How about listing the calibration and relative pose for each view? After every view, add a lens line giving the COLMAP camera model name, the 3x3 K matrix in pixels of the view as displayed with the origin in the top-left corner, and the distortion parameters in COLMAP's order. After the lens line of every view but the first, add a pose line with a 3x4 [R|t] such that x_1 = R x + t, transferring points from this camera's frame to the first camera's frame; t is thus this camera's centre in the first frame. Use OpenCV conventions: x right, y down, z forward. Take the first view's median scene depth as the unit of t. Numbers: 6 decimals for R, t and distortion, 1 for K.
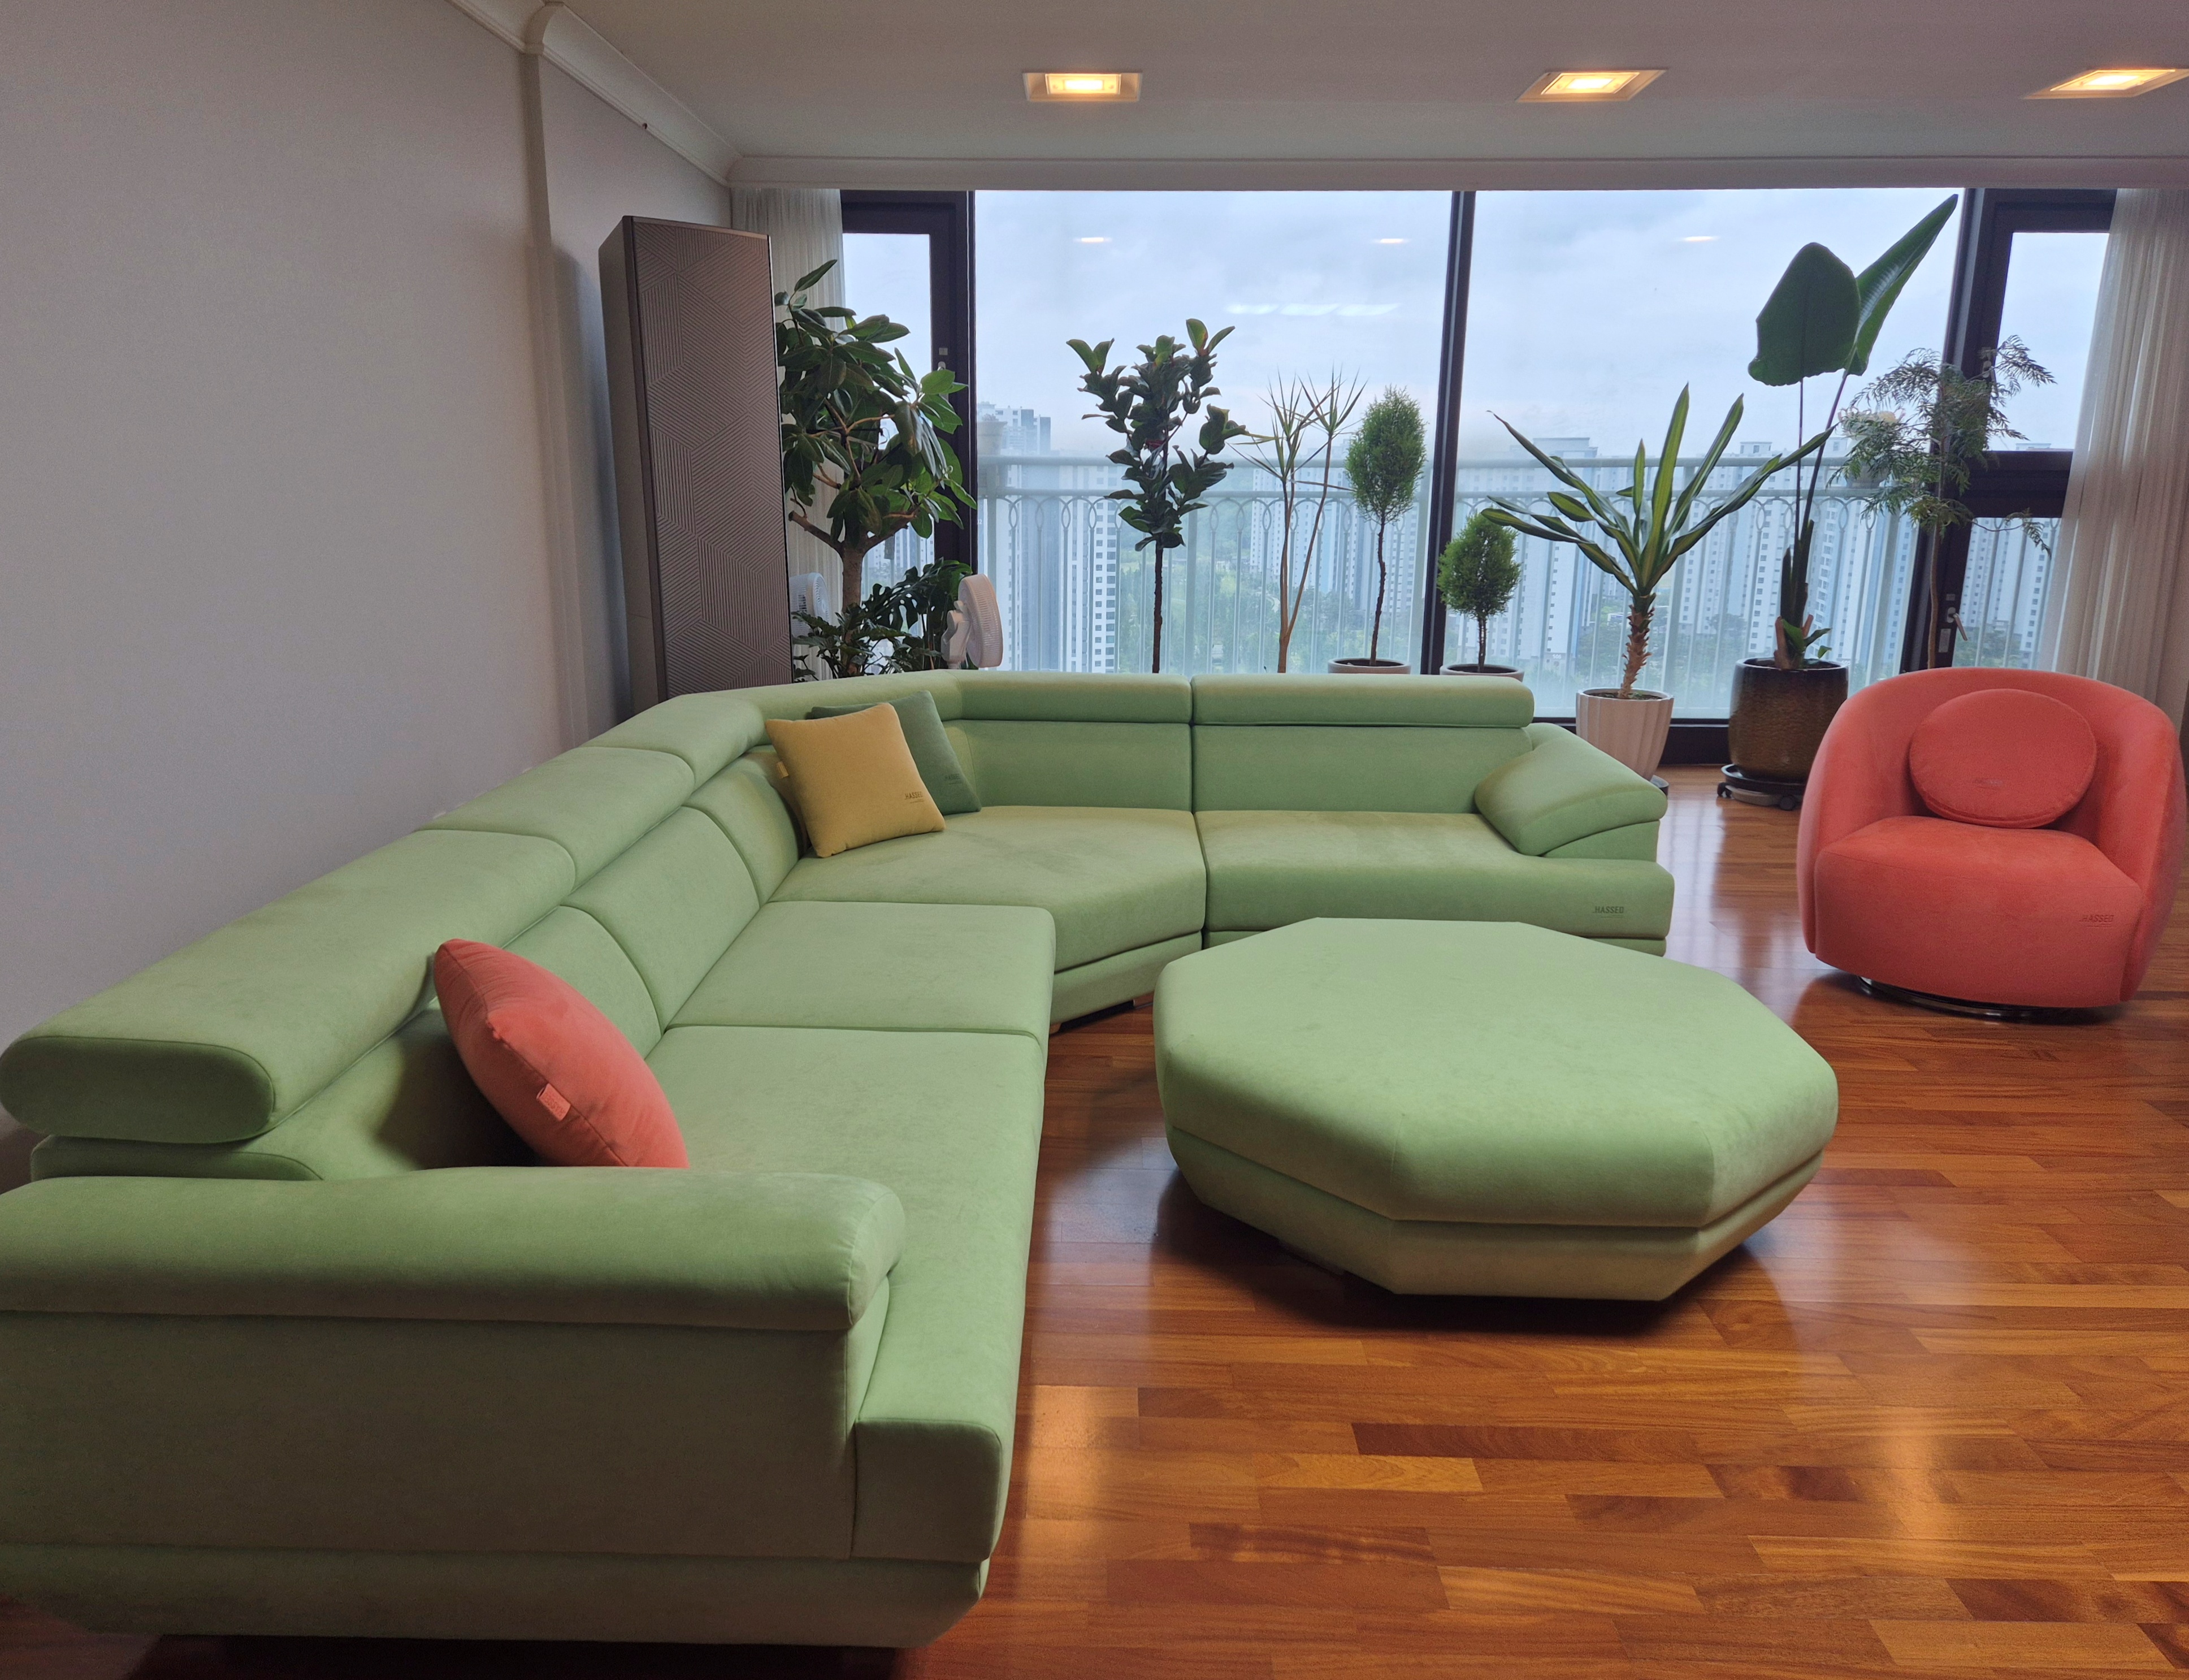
lens RADIAL K [[1586.9, 0, 1096.4], [0, 1586.9, 803.7], [0, 0, 1]] dist [0.070658, -0.000850]
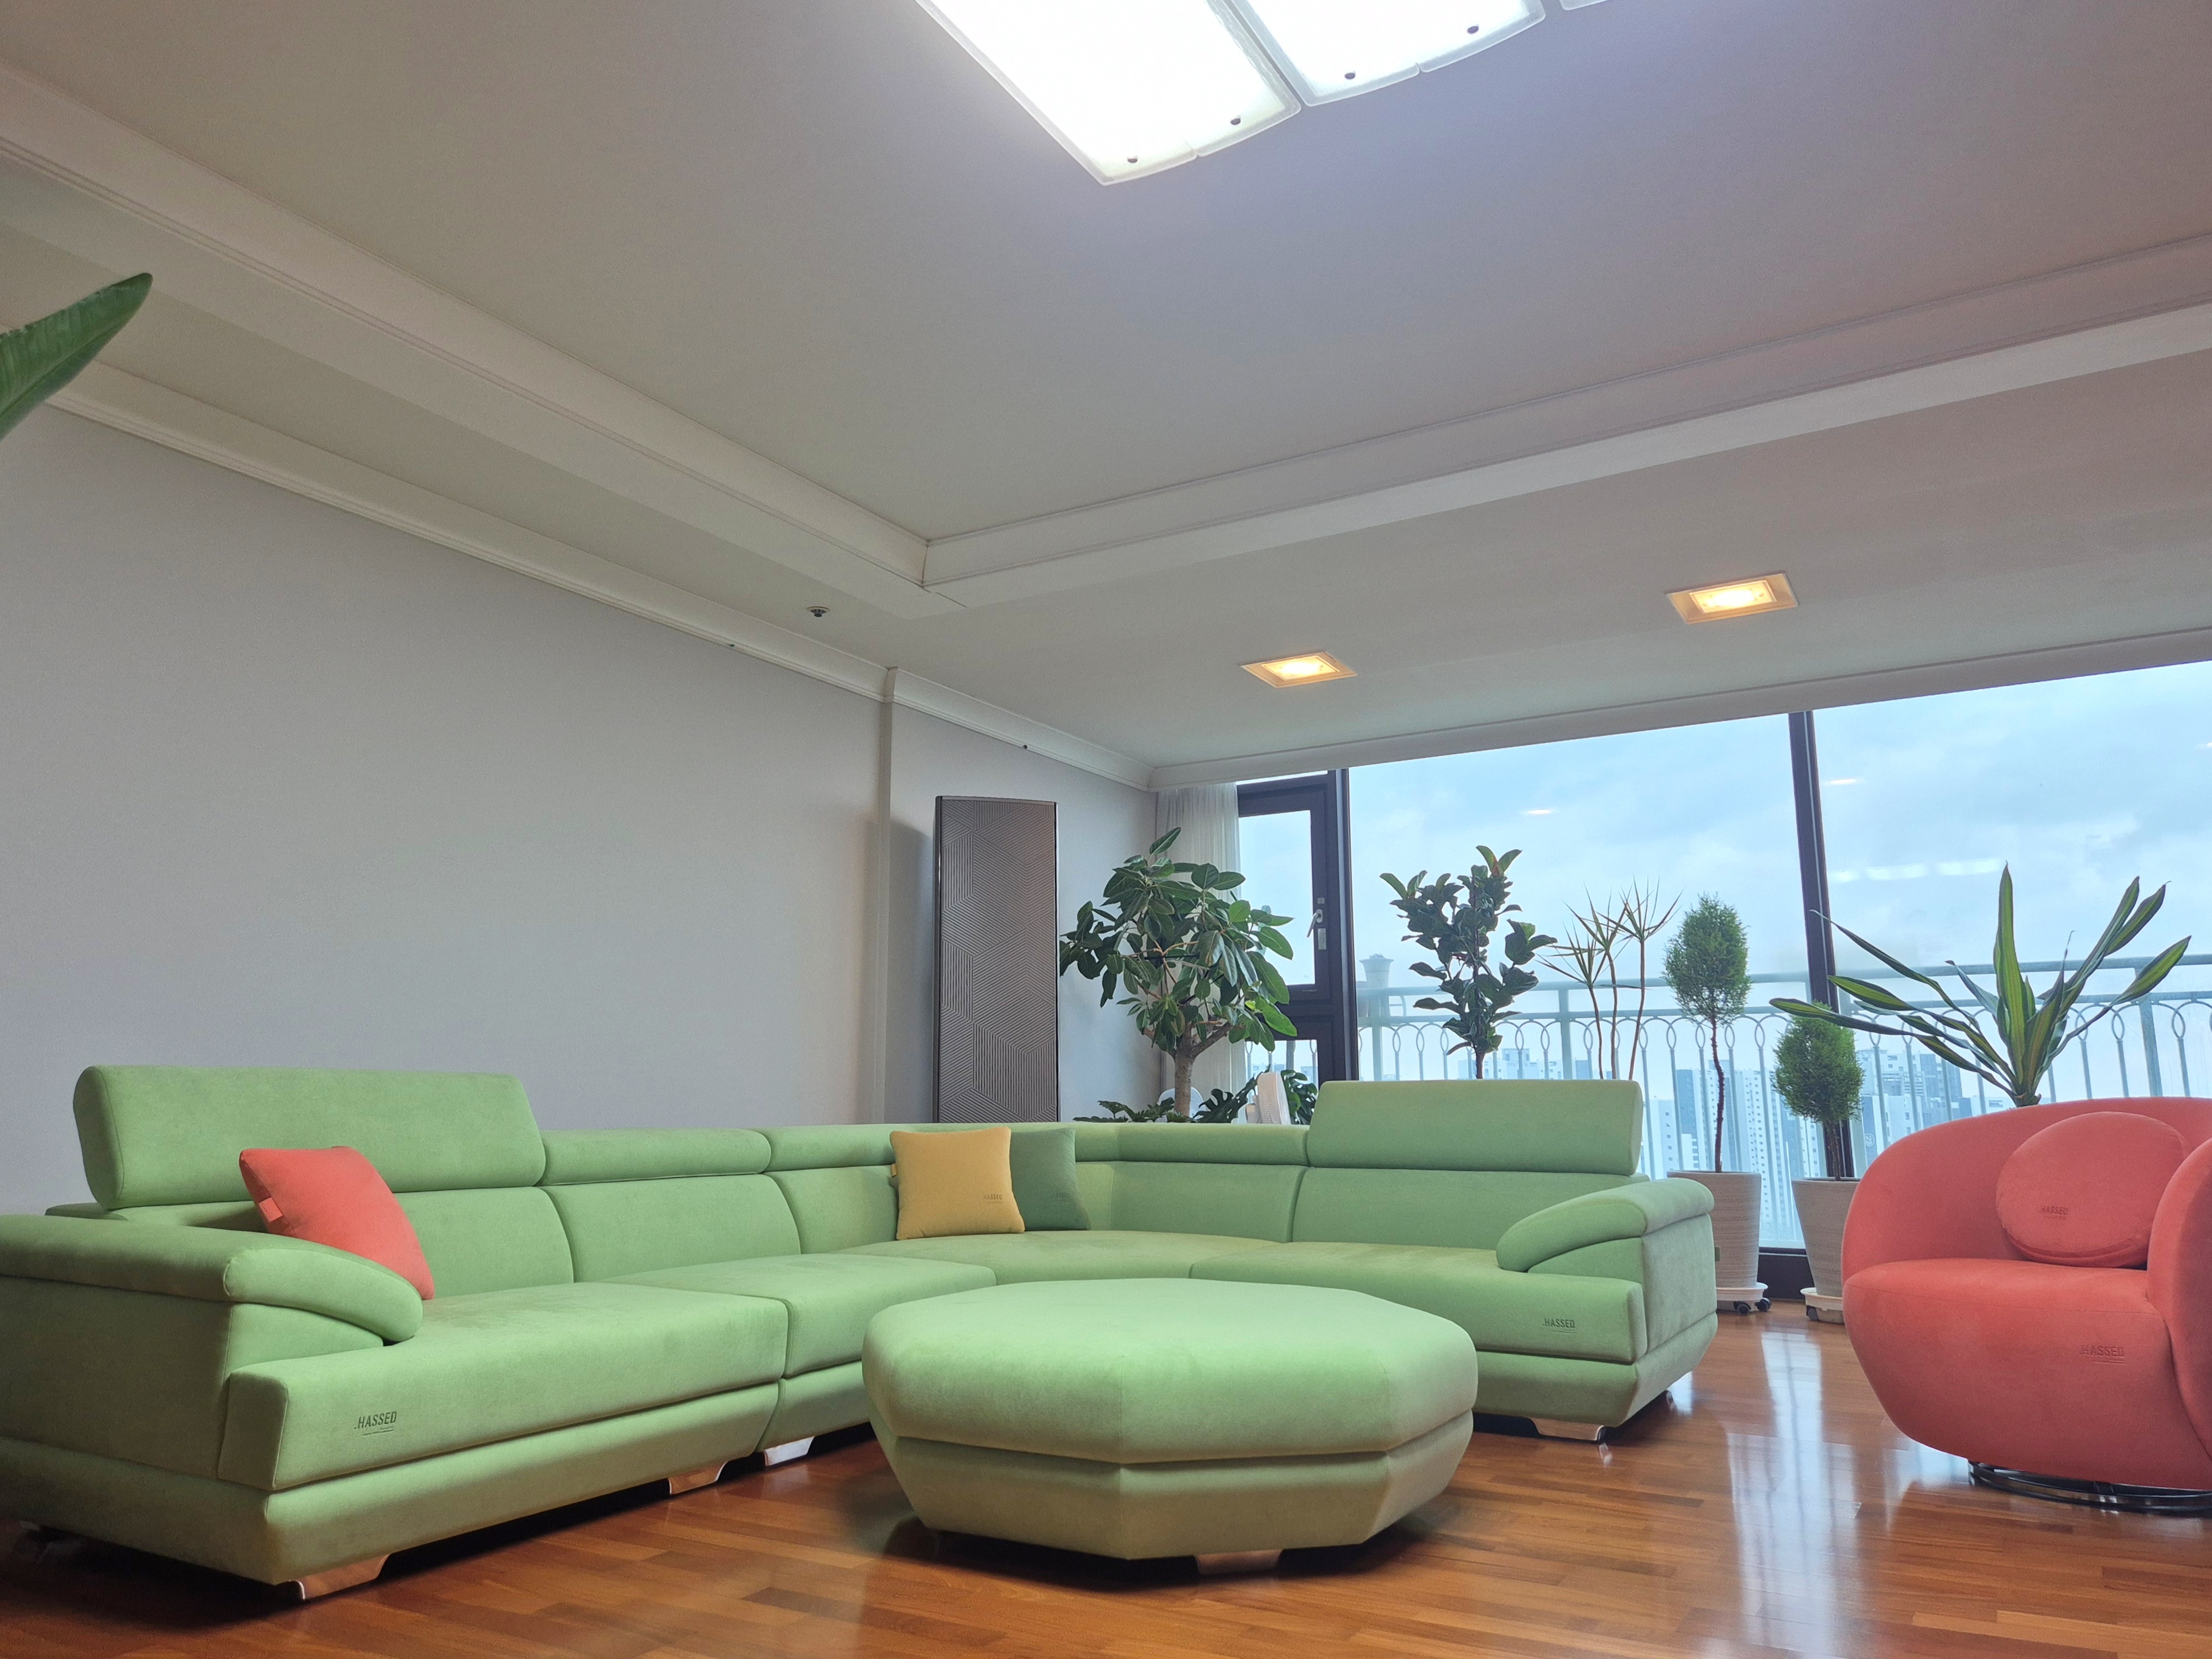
lens RADIAL K [[1553.6, 0, 1107.1], [0, 1553.6, 811.0], [0, 0, 1]] dist [0.049620, -0.041276]
pose [[0.862806, -0.110265, -0.493364, 0.356856], [-0.094303, 0.923687, -0.371361, 0.096660], [0.496662, 0.366938, 0.786564, 0.011175]]
